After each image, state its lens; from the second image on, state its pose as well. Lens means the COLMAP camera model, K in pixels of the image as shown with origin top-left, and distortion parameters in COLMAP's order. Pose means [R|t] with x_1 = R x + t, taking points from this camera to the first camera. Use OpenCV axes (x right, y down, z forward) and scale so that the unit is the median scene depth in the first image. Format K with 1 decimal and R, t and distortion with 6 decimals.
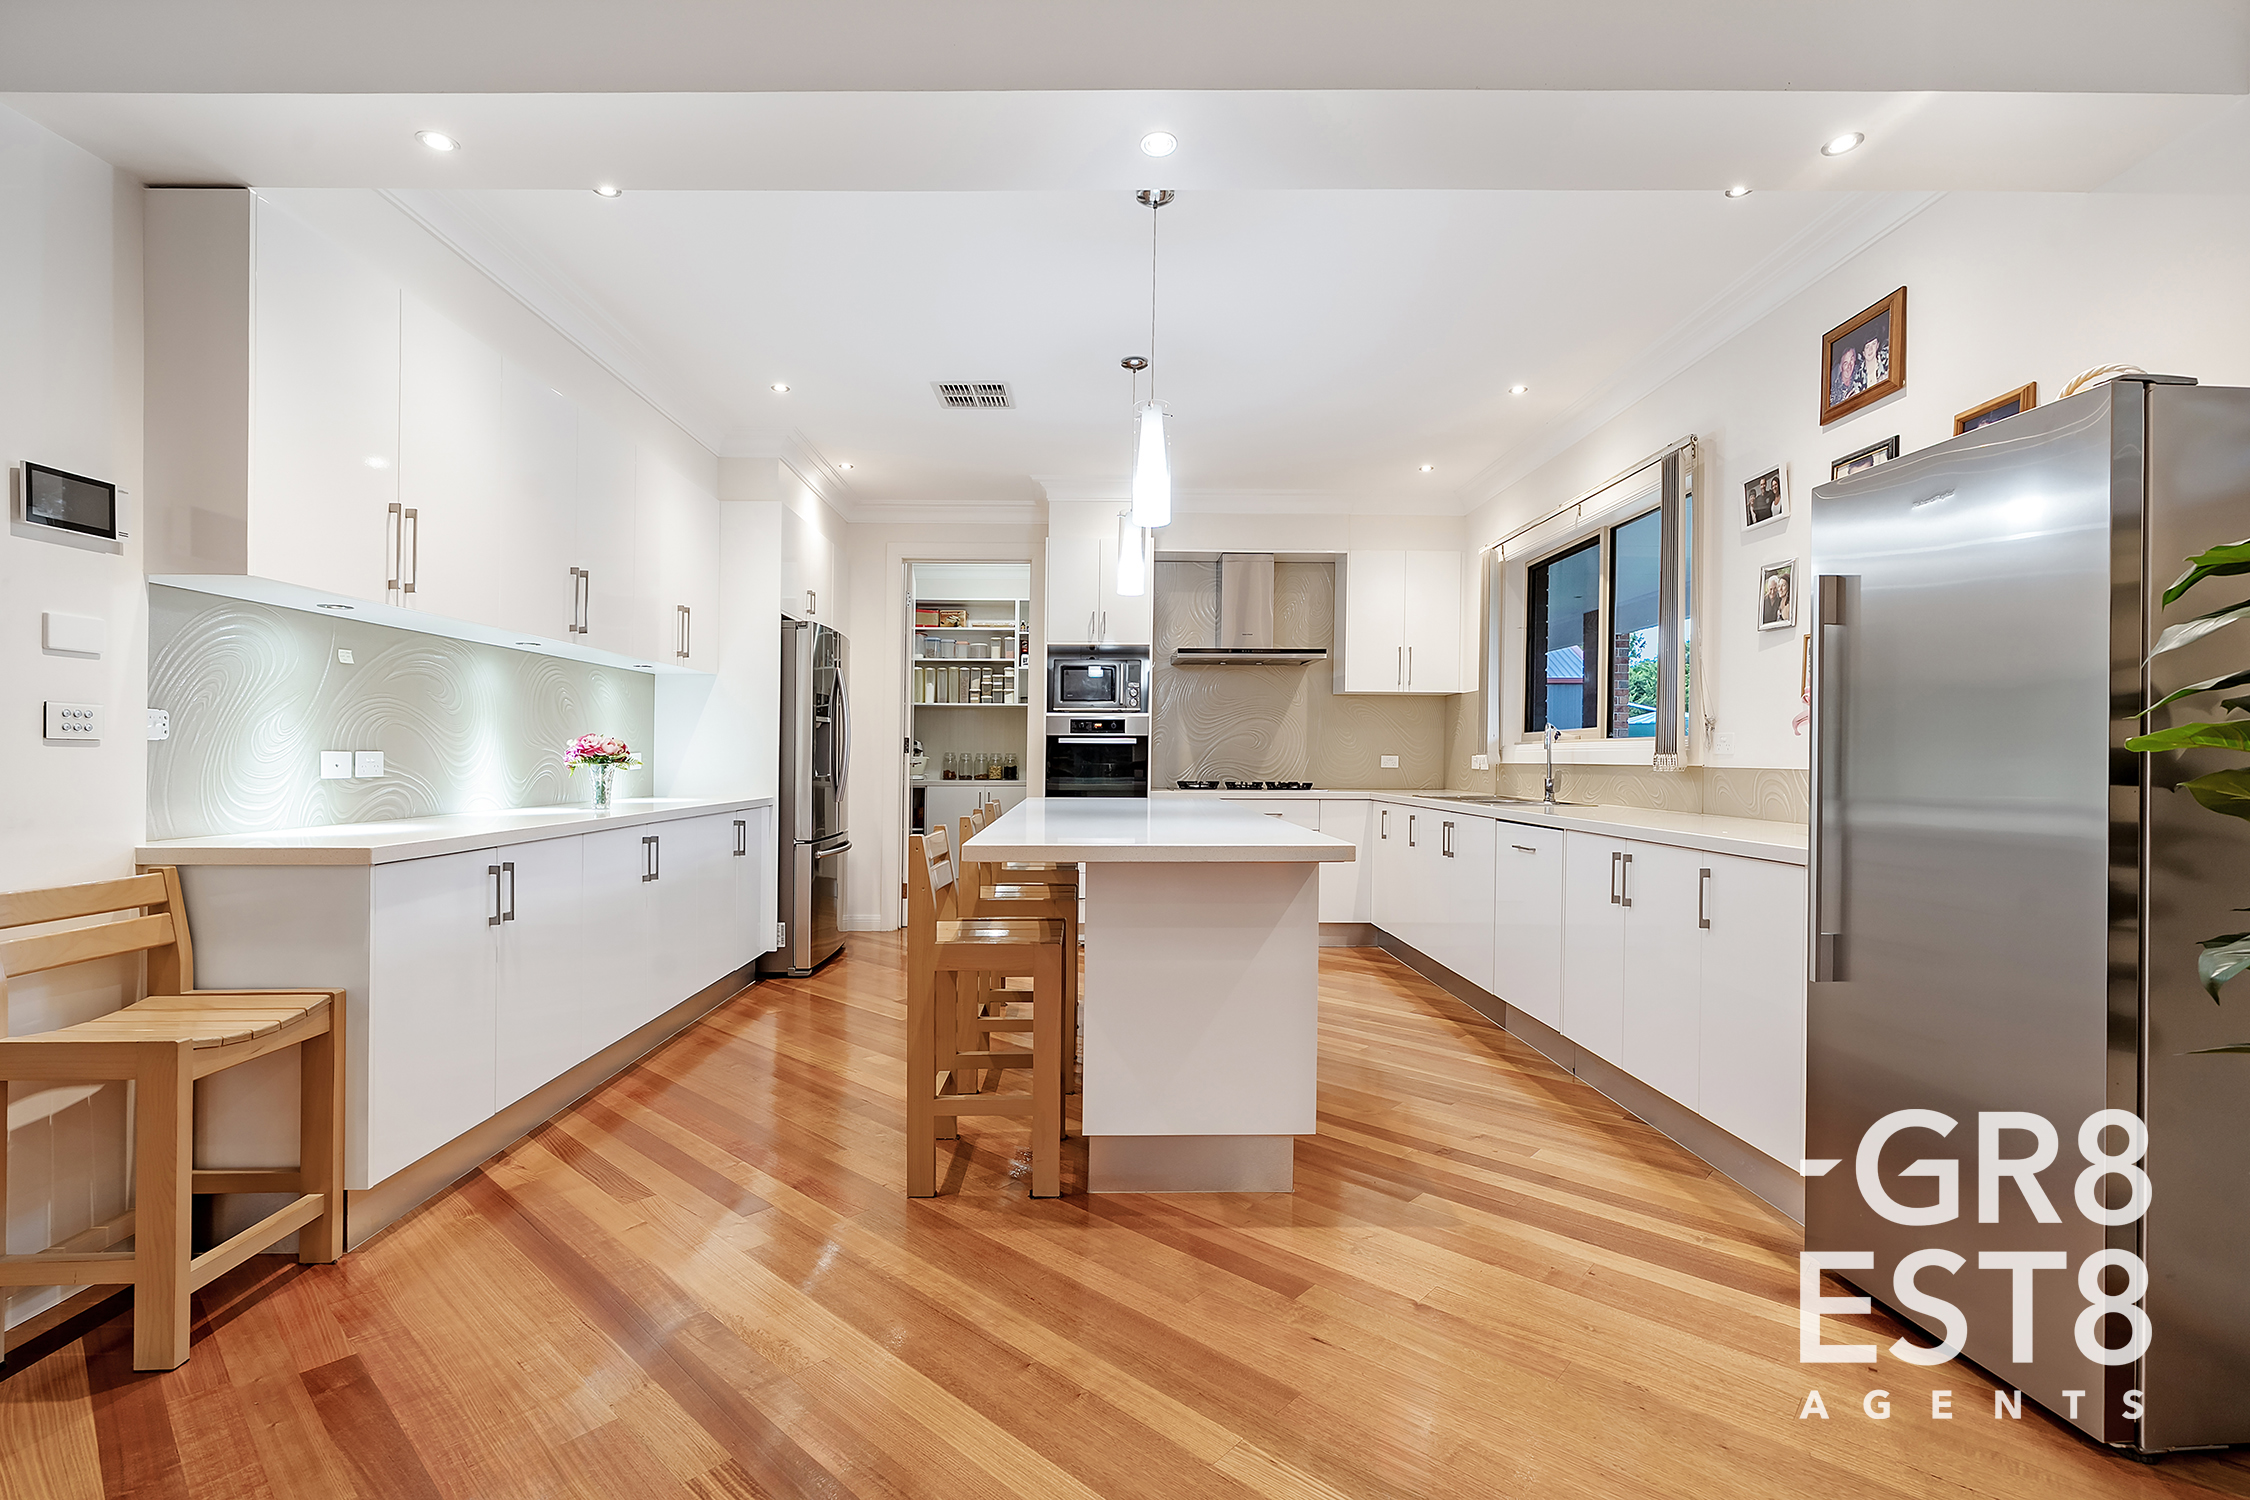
lens RADIAL K [[979.1, 0, 1122.5], [0, 979.1, 760.2], [0, 0, 1]] dist [0.001294, -0.000004]
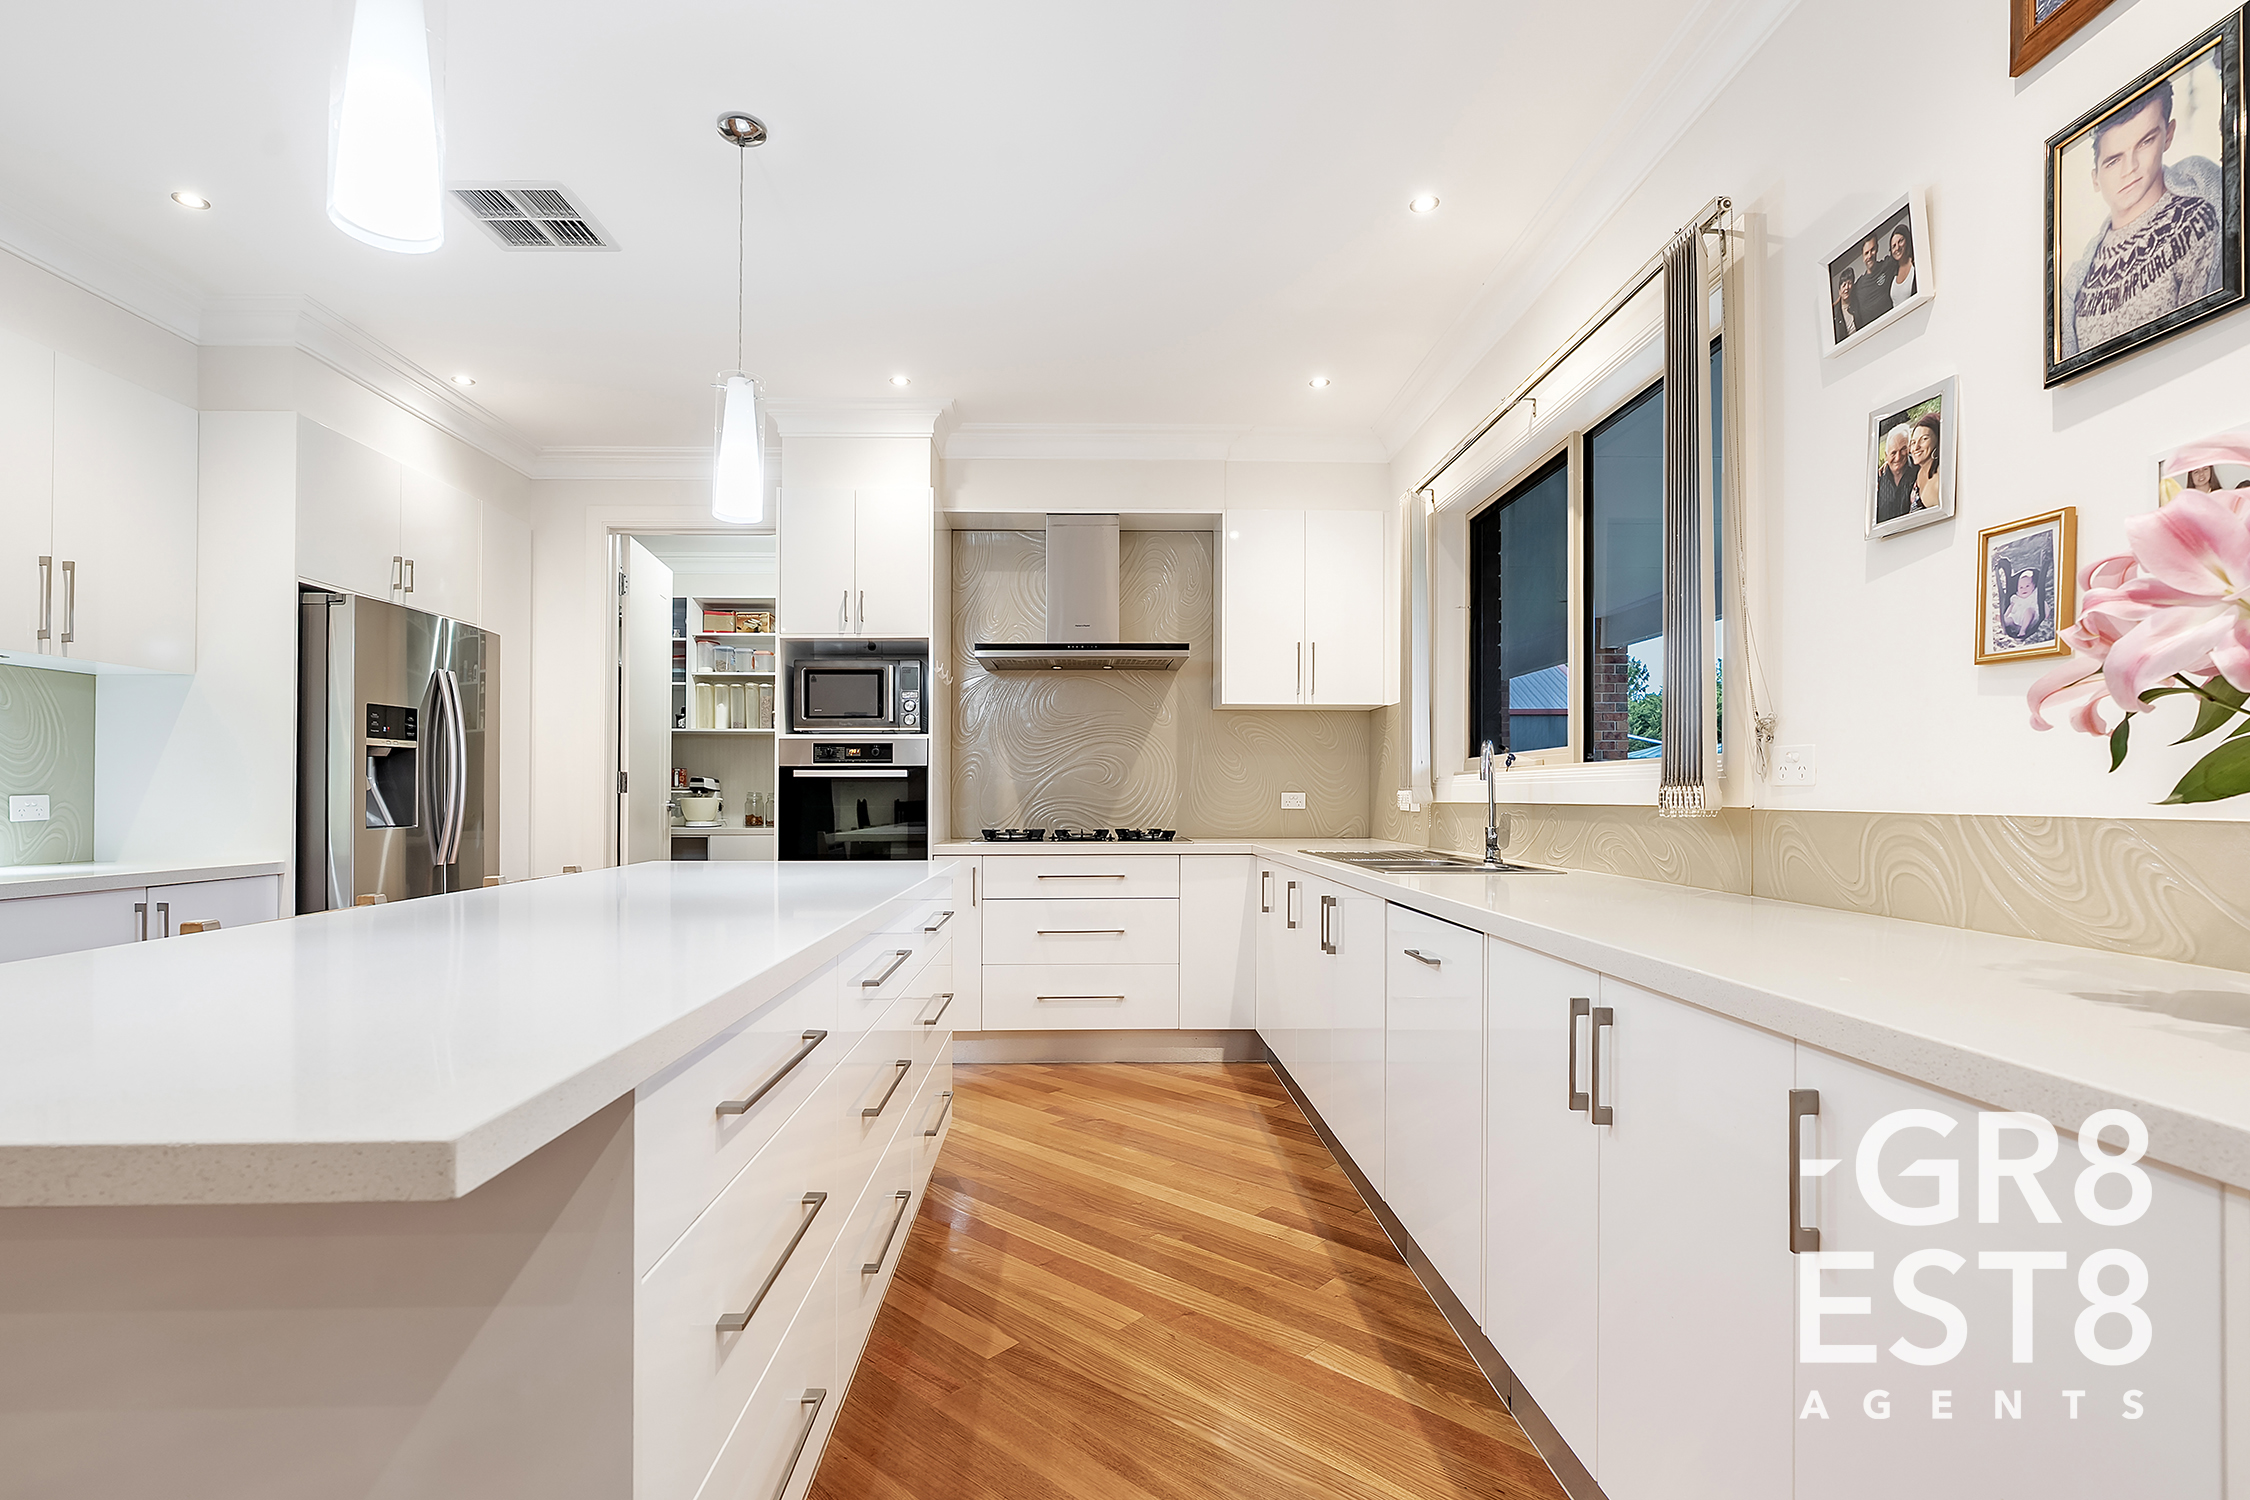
lens RADIAL K [[1013.3, 0, 1057.9], [0, 1013.3, 782.9], [0, 0, 1]] dist [-0.004003, 0.000288]
pose [[0.999176, -0.006079, -0.040139, 0.151055], [0.005422, 0.999850, -0.016478, -0.000199], [0.040233, 0.016247, 0.999058, 0.277788]]
